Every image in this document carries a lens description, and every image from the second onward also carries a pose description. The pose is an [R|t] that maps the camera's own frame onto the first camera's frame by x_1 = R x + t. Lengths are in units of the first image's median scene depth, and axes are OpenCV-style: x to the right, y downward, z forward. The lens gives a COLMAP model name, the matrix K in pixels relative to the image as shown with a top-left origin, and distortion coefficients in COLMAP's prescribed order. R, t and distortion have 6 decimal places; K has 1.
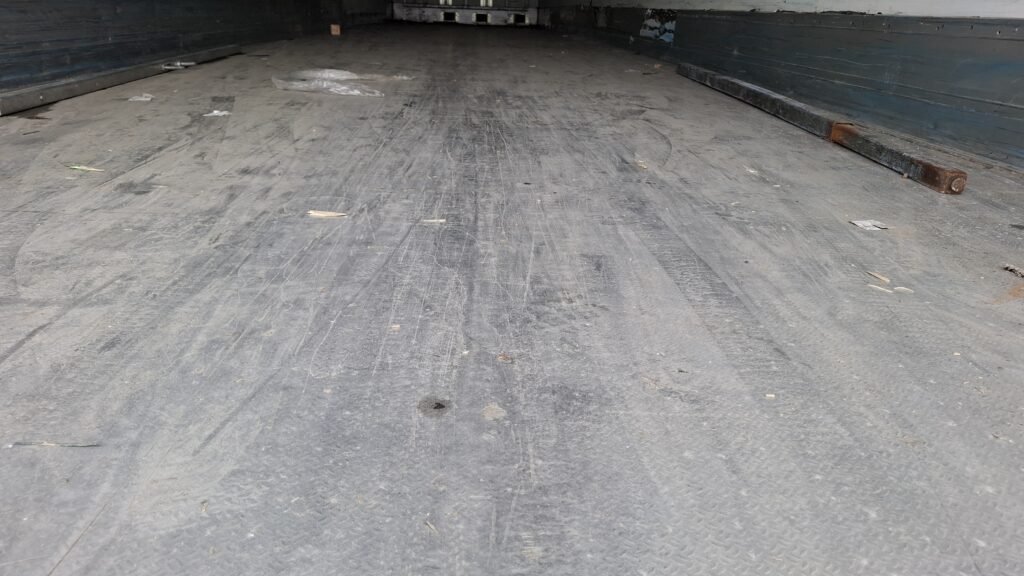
lens RADIAL K [[713.8, 0, 512.0], [0, 713.8, 288.0], [0, 0, 1]] dist [0.107535, -0.129906]
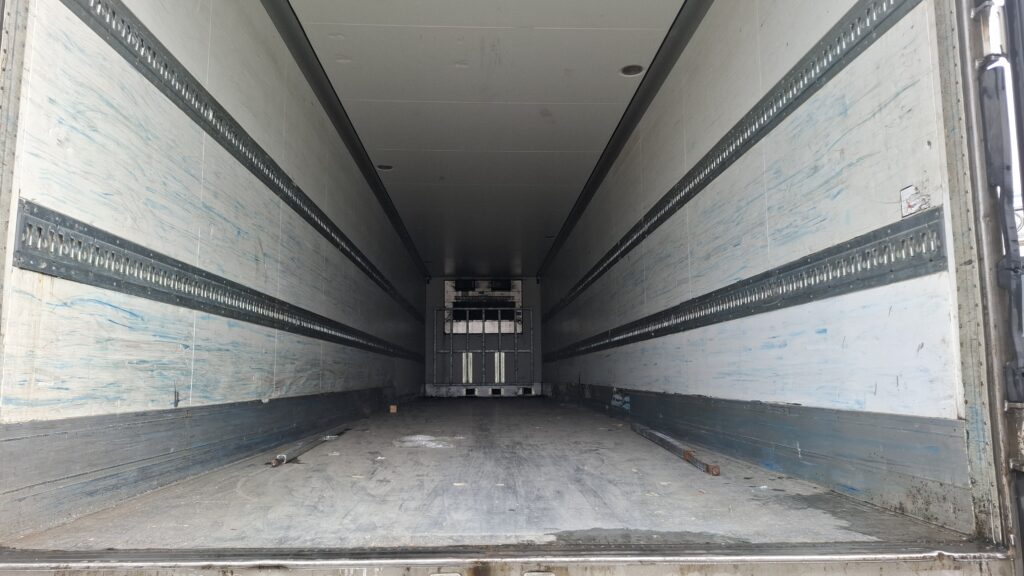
lens RADIAL K [[713.8, 0, 512.0], [0, 713.8, 288.0], [0, 0, 1]] dist [0.107535, -0.129906]
pose [[0.999142, -0.041100, -0.005187, -0.007105], [0.033755, 0.880315, -0.473186, 0.209513], [0.024014, 0.472605, 0.880947, -0.677590]]
